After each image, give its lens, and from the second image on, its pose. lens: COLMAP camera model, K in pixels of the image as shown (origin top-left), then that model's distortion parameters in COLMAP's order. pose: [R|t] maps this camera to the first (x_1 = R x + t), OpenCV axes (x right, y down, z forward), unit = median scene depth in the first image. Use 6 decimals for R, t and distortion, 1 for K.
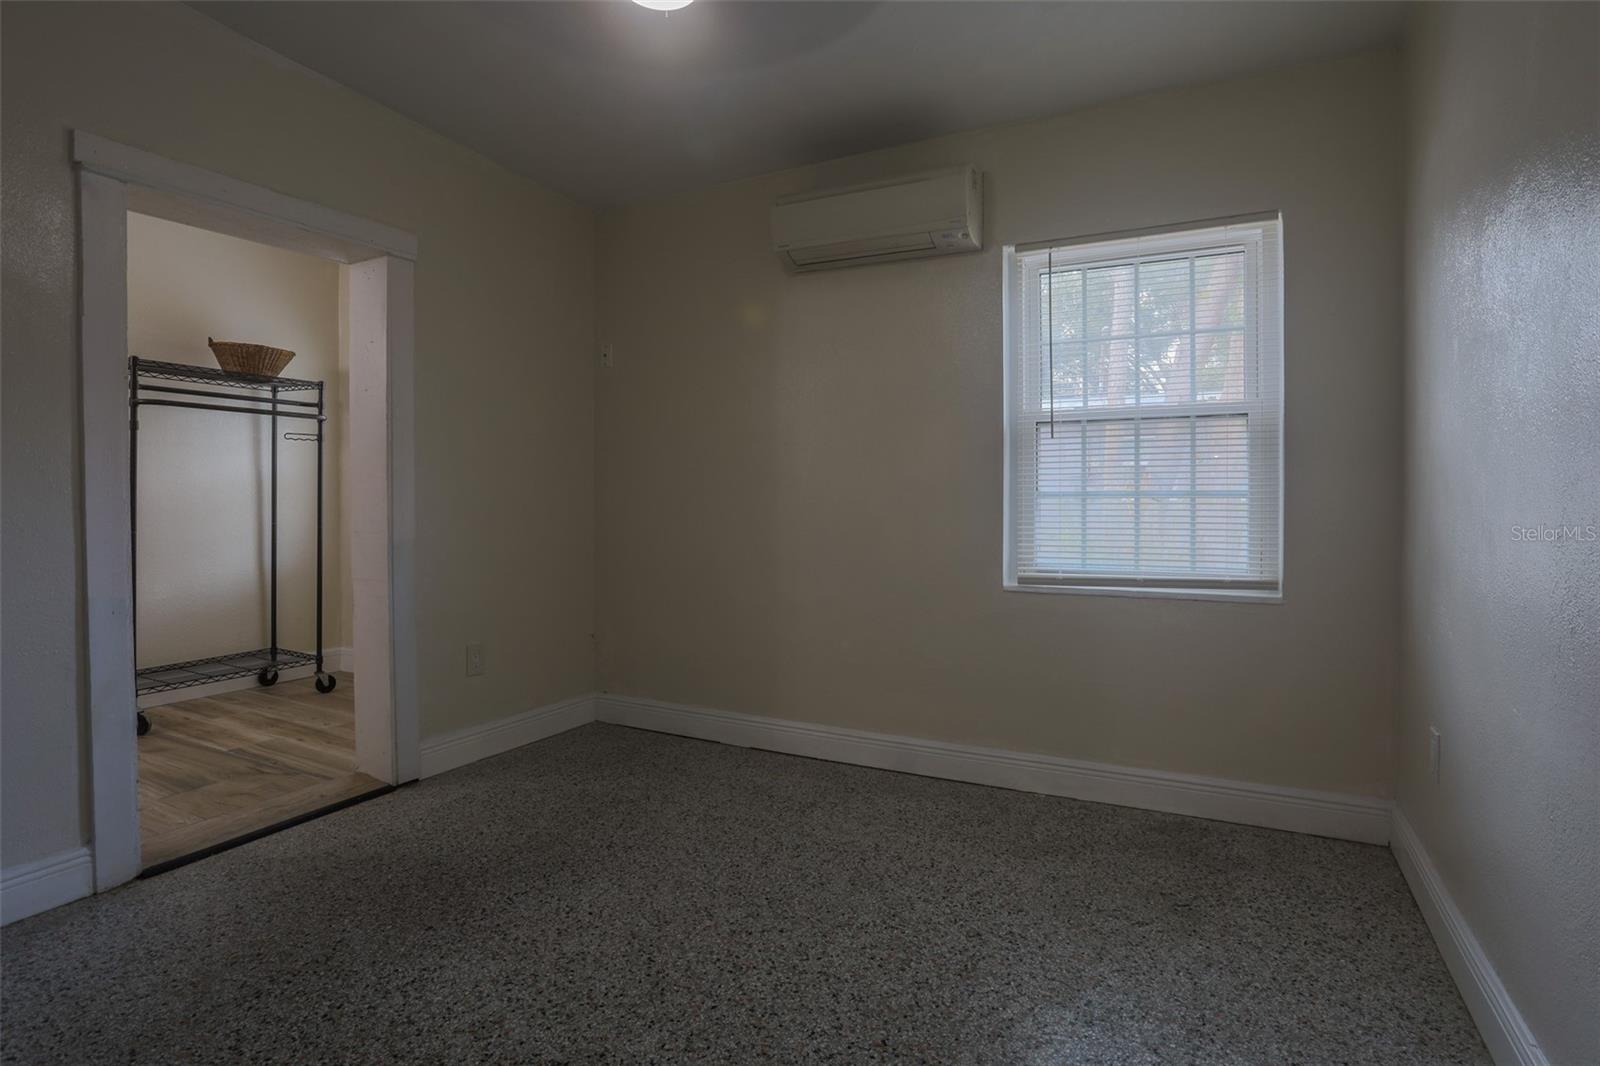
lens RADIAL K [[800.2, 0, 810.9], [0, 800.2, 522.5], [0, 0, 1]] dist [-0.081691, 0.037116]
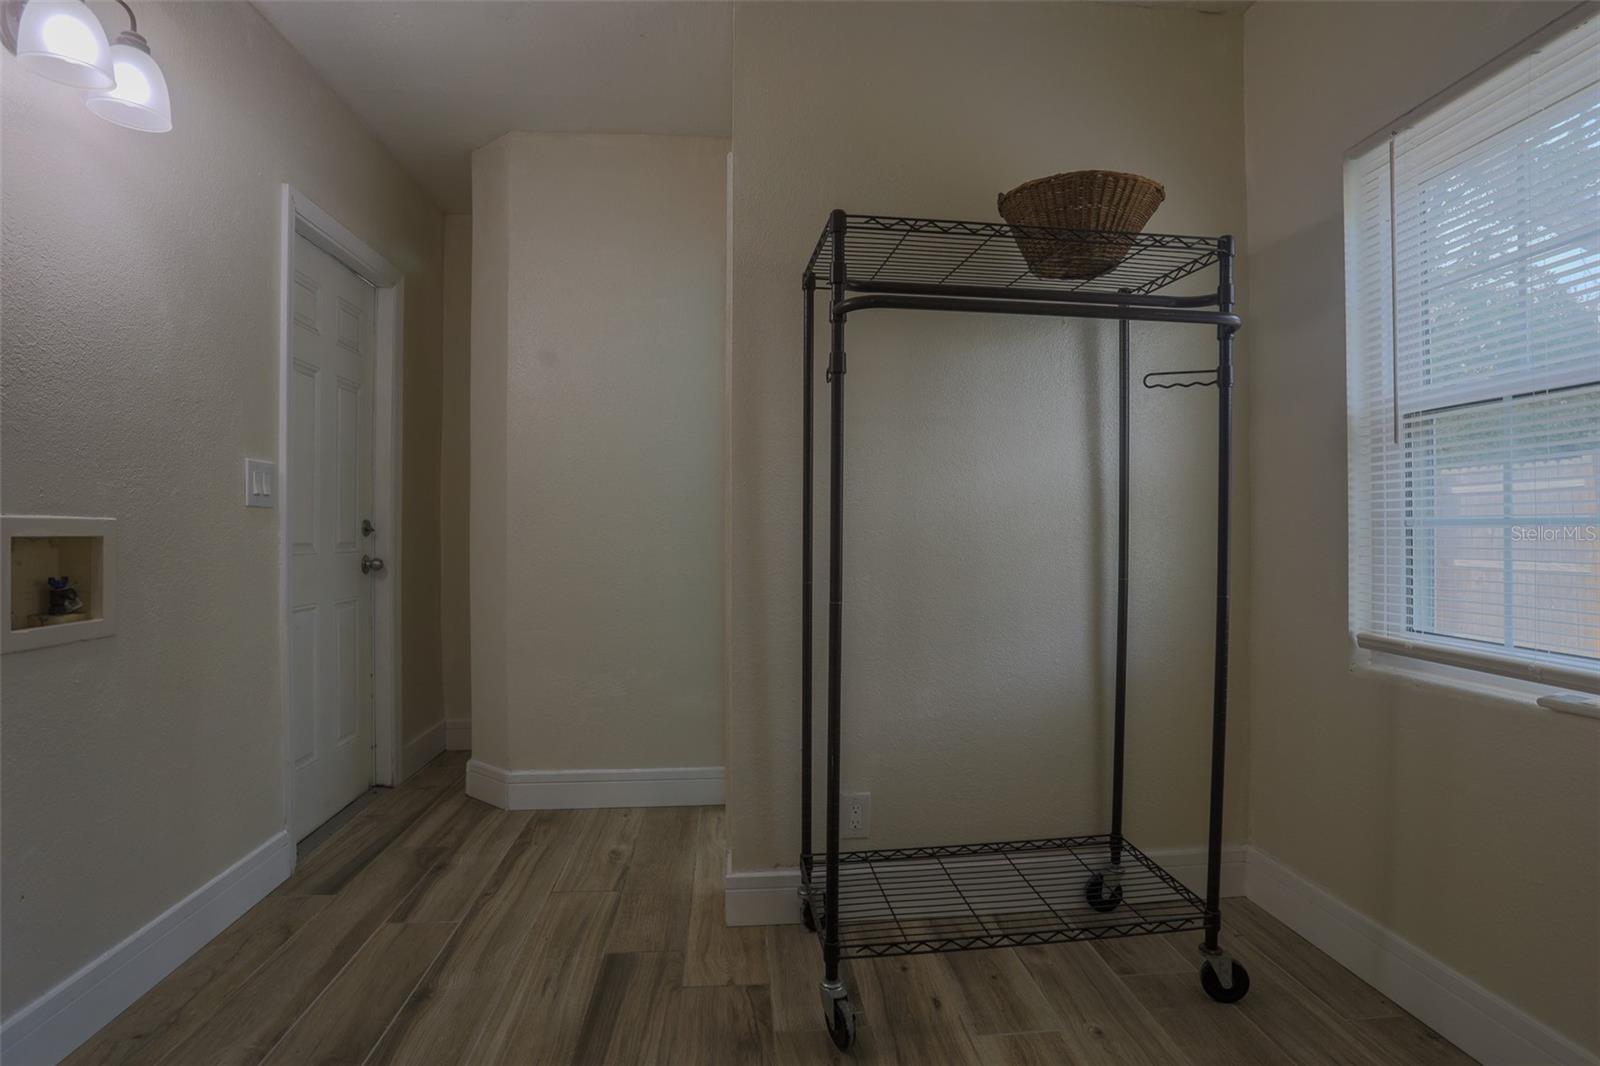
lens RADIAL K [[800.2, 0, 810.9], [0, 800.2, 522.5], [0, 0, 1]] dist [-0.081691, 0.037116]
pose [[0.544744, -0.009126, -0.838553, -0.499745], [-0.020573, 0.999494, -0.024242, -0.021401], [0.838350, 0.030458, 0.544280, 0.736269]]
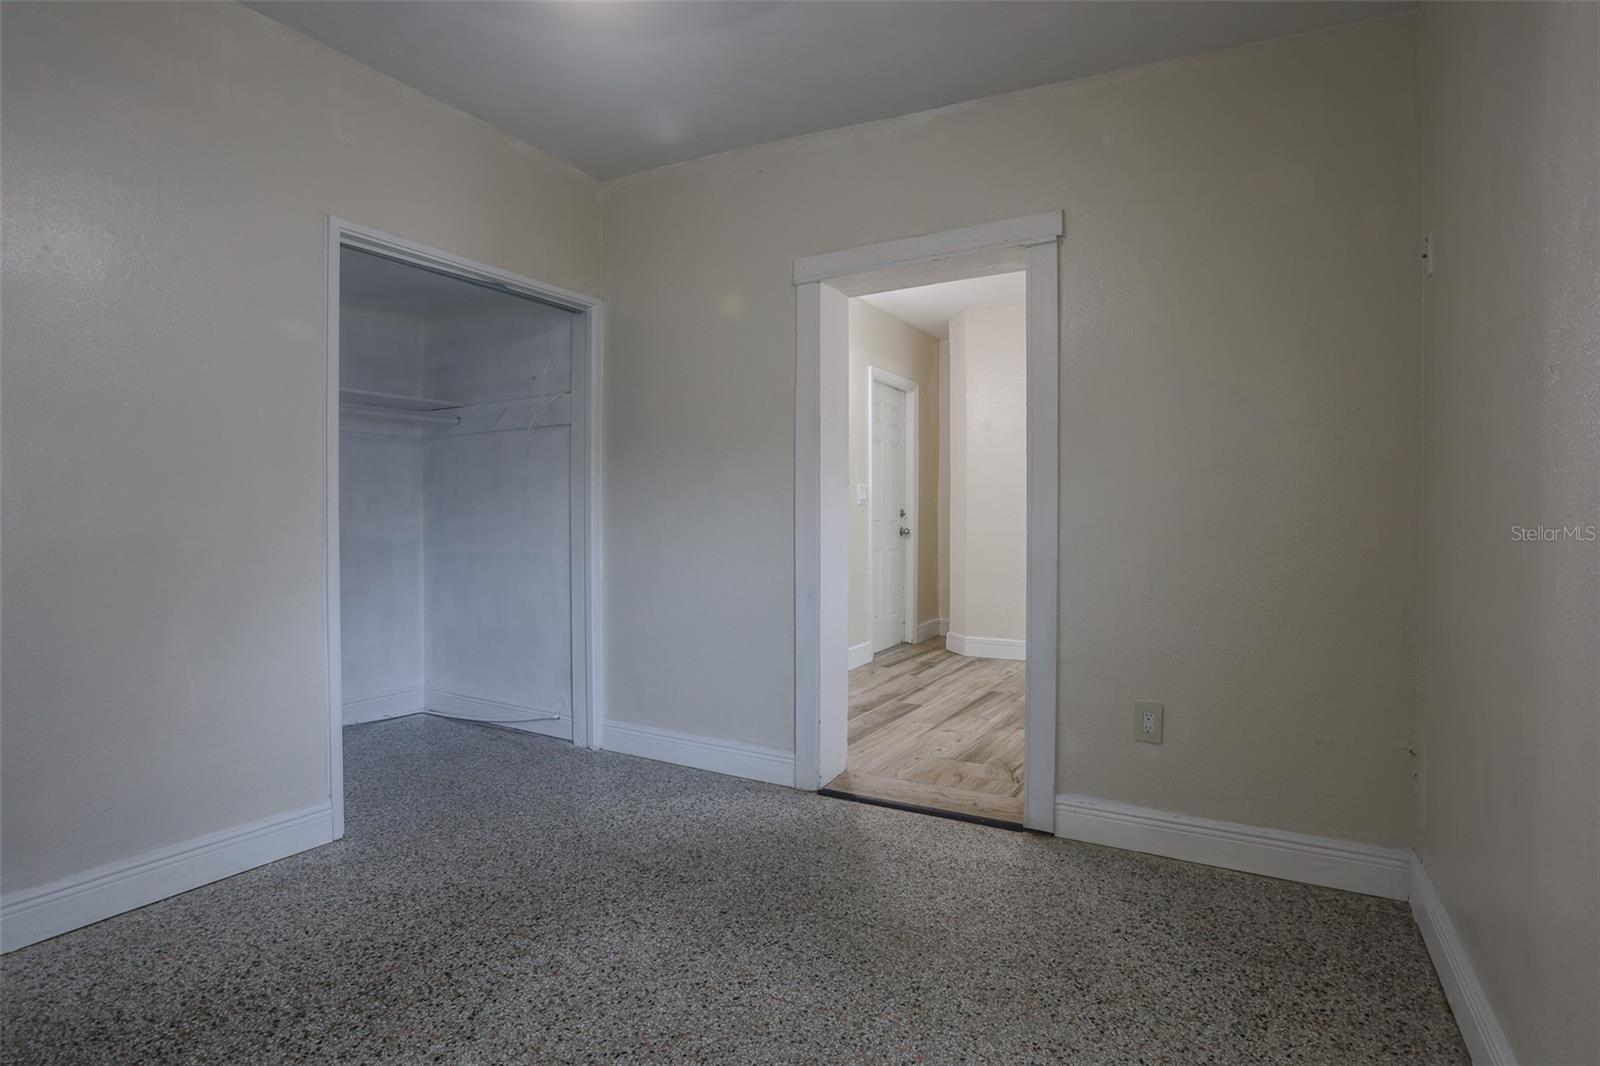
lens RADIAL K [[800.2, 0, 810.9], [0, 800.2, 522.5], [0, 0, 1]] dist [-0.081691, 0.037116]
pose [[-0.042678, 0.009186, -0.999047, 0.337355], [-0.031454, 0.999450, 0.010534, -0.017831], [0.998594, 0.031873, -0.042365, 0.664911]]
